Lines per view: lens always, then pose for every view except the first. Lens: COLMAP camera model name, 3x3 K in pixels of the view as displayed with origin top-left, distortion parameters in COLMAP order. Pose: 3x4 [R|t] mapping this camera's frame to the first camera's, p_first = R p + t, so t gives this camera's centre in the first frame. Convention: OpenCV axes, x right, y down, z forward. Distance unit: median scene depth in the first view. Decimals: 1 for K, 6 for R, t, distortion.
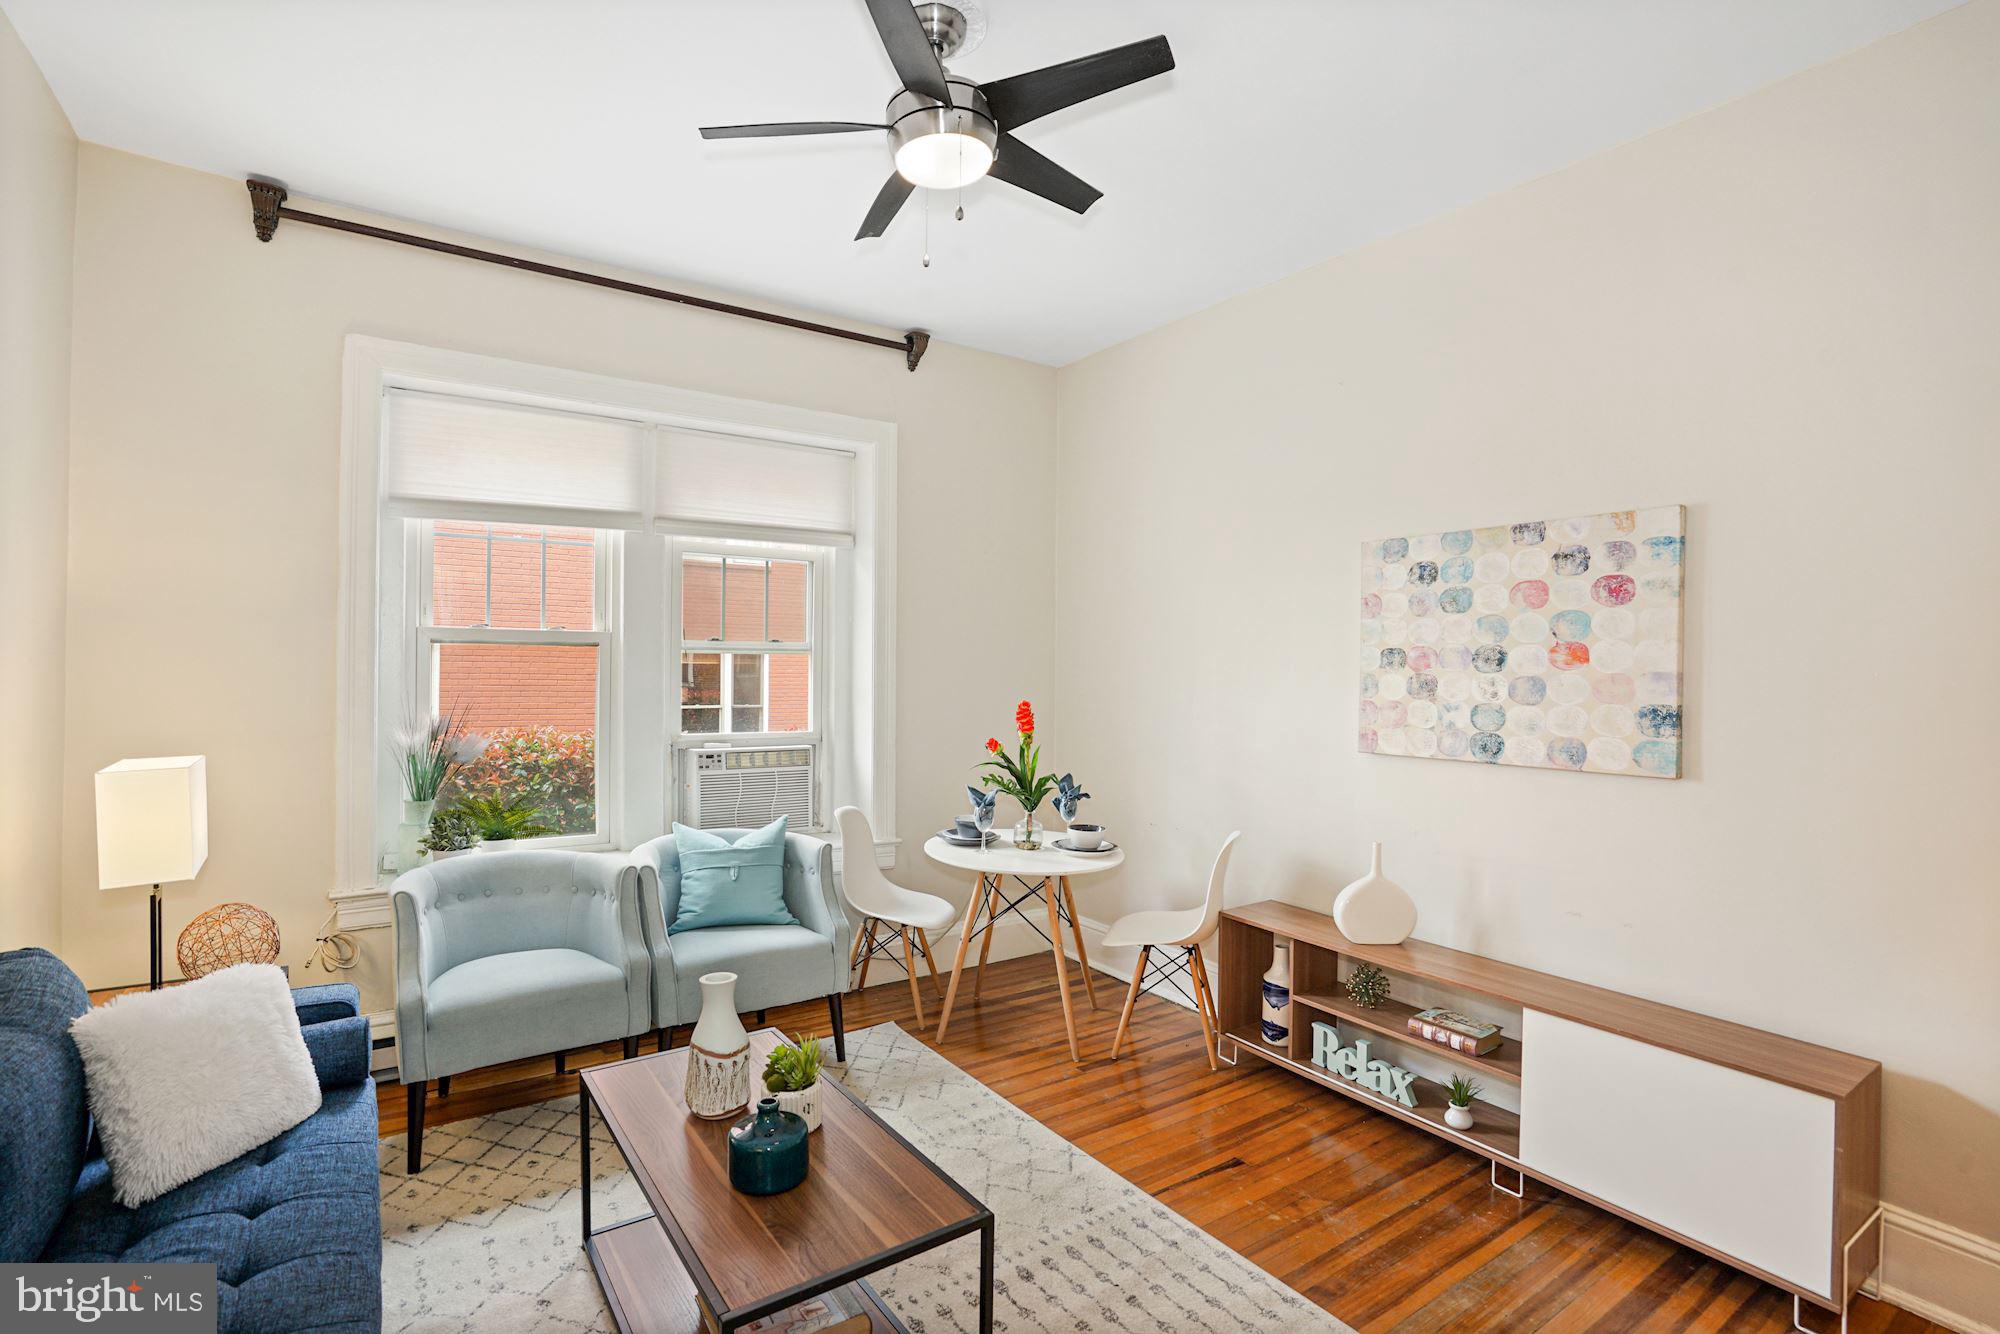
lens RADIAL K [[944.9, 0, 1000.0], [0, 944.9, 667.0], [0, 0, 1]] dist [-0.051273, 0.020183]
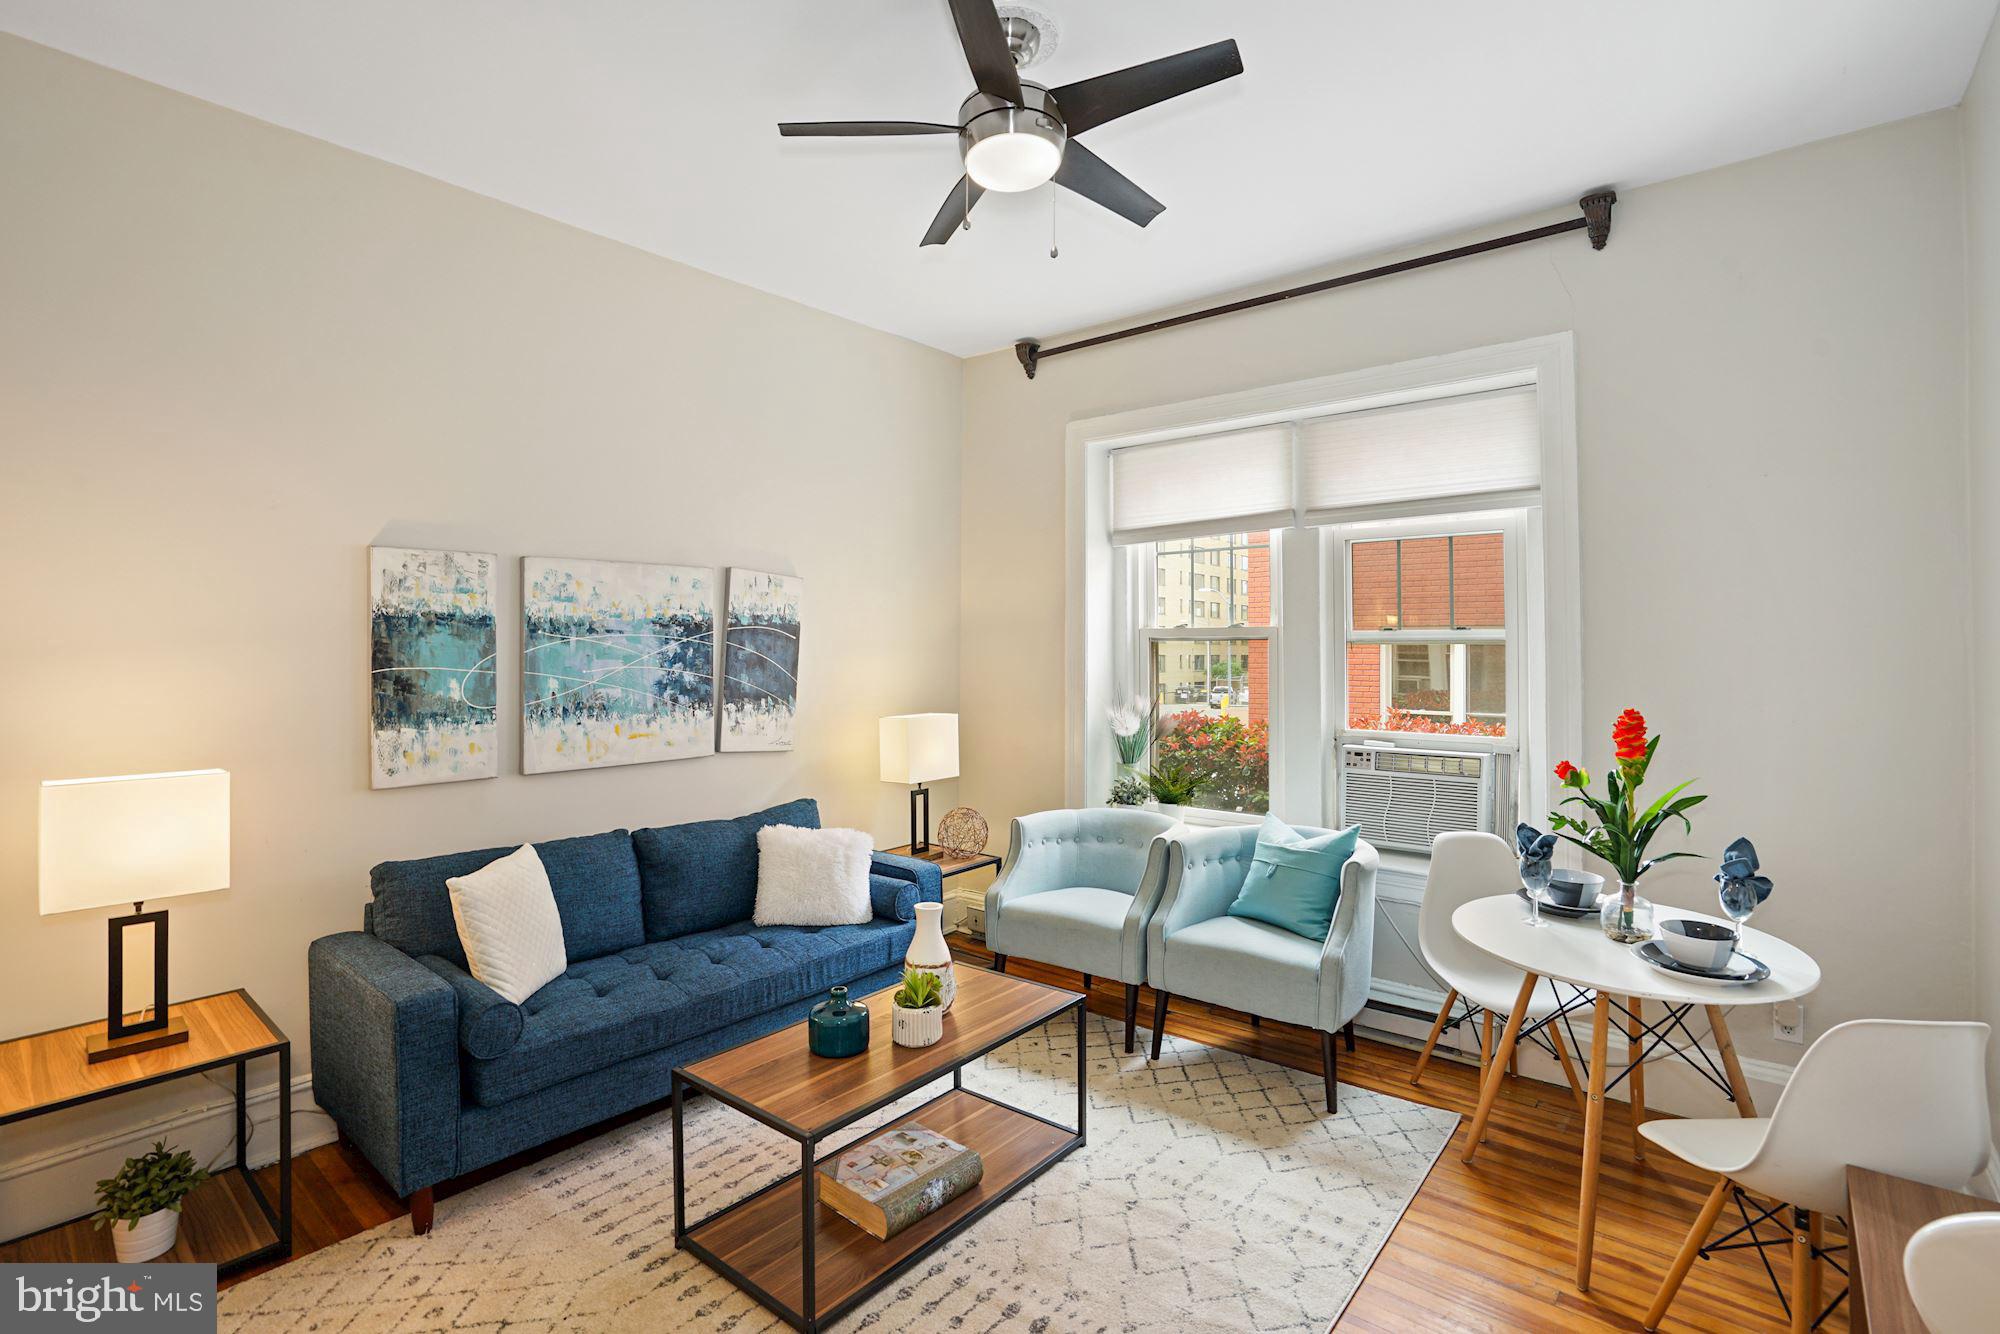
lens RADIAL K [[924.2, 0, 1005.4], [0, 924.2, 650.4], [0, 0, 1]] dist [-0.054404, 0.018020]
pose [[0.277560, -0.012971, -0.960621, 0.640314], [-0.002932, 0.999893, -0.014348, 0.007284], [0.960704, 0.006799, 0.277492, 0.539605]]
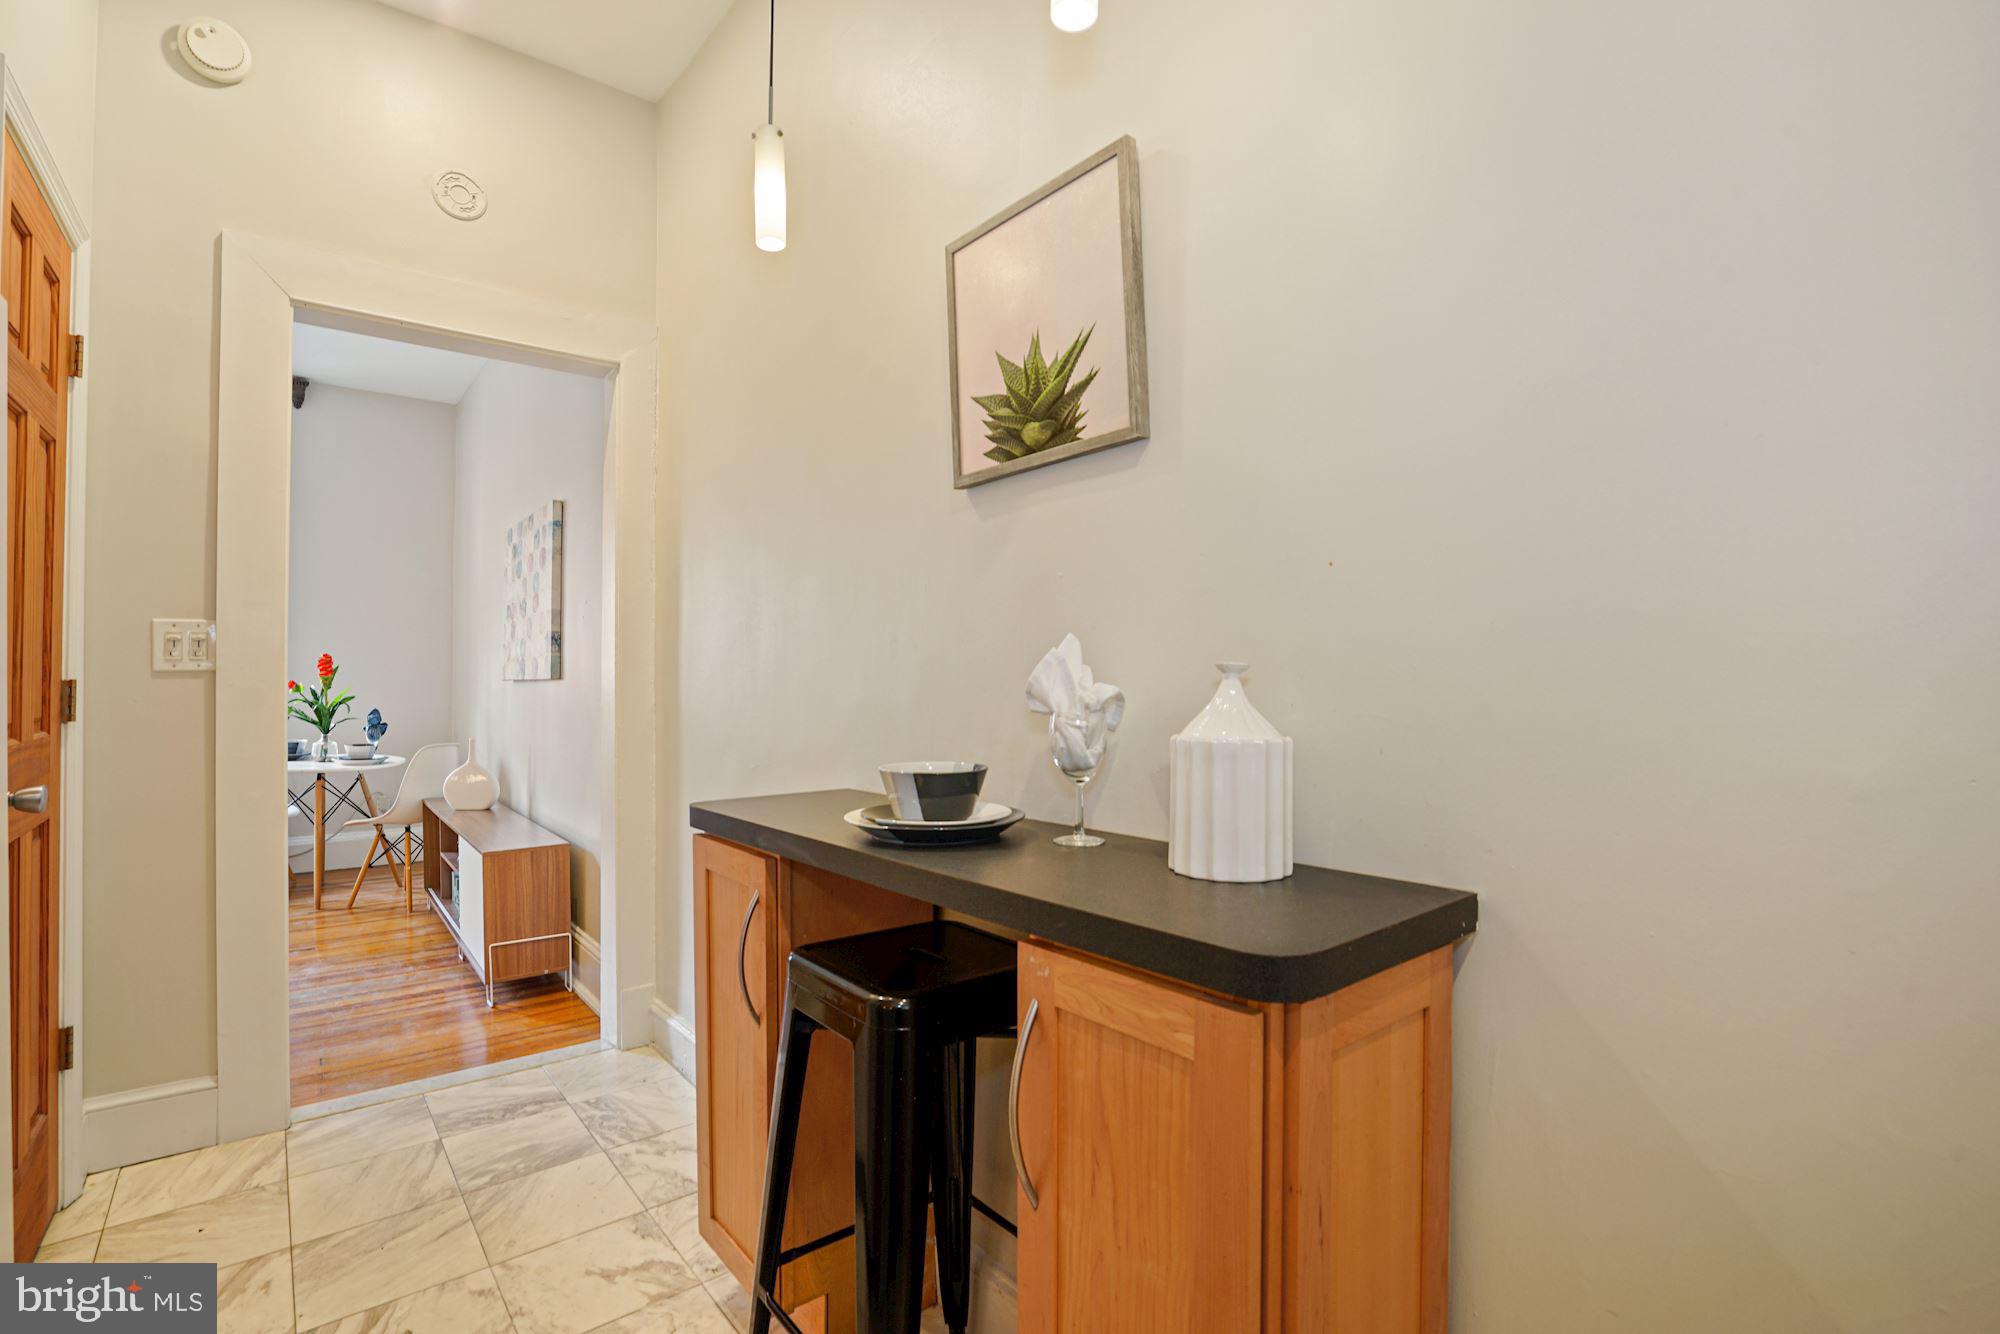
lens RADIAL K [[924.2, 0, 1005.4], [0, 924.2, 650.4], [0, 0, 1]] dist [-0.054404, 0.018020]
pose [[0.997255, -0.014838, 0.072541, 1.169131], [0.017592, 0.999143, -0.037478, 0.124133], [-0.071923, 0.038651, 0.996661, -0.473428]]
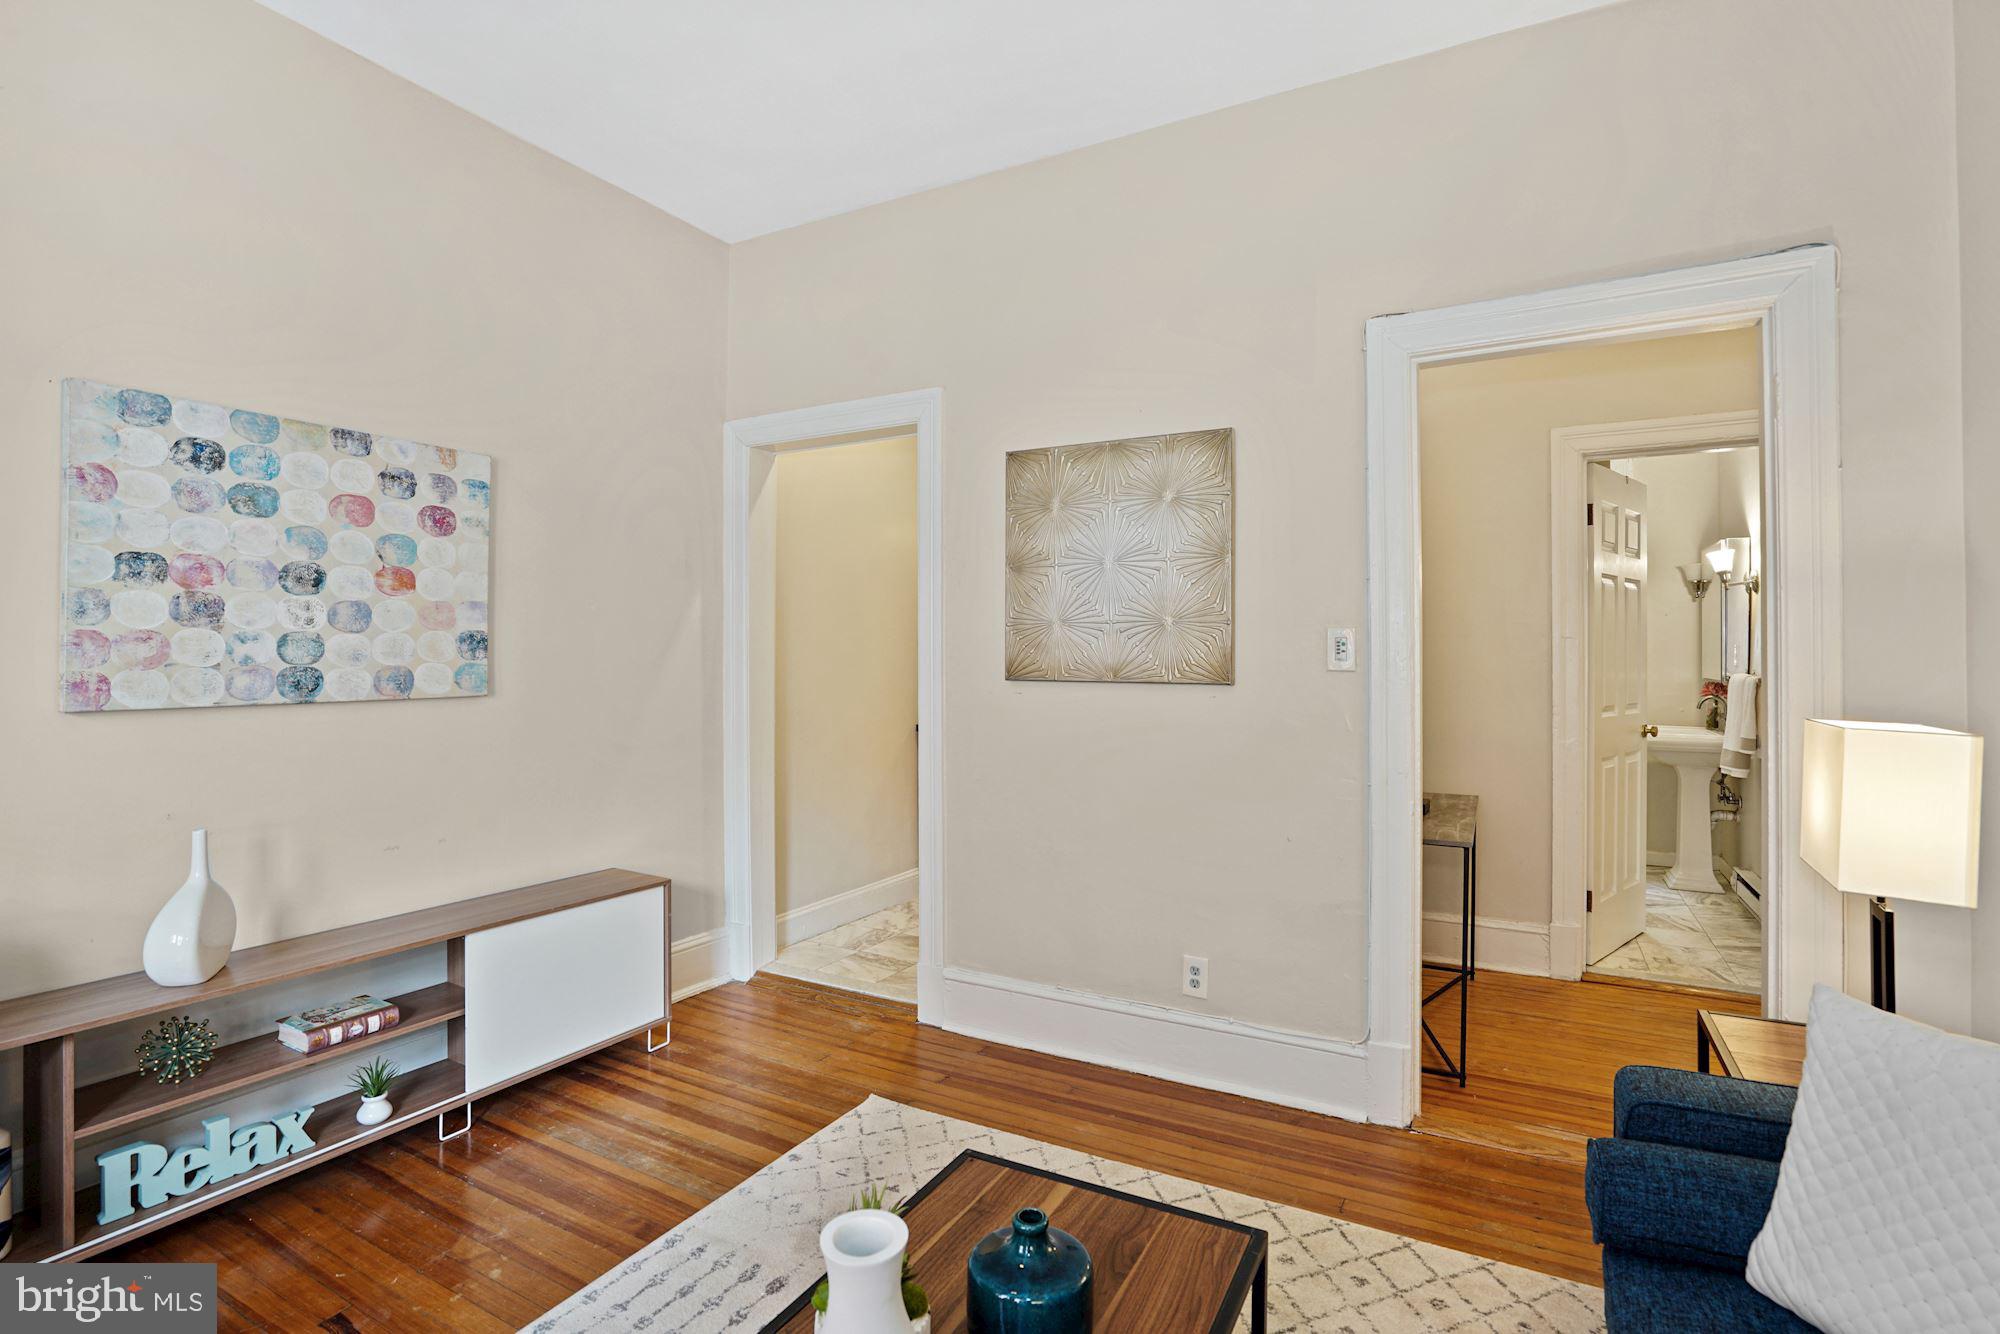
lens RADIAL K [[924.2, 0, 1005.4], [0, 924.2, 650.4], [0, 0, 1]] dist [-0.054404, 0.018020]
pose [[-0.443194, -0.001359, 0.896425, -0.485910], [-0.000650, 0.999999, 0.001194, 0.055543], [-0.896425, -0.000053, -0.443195, 0.805617]]
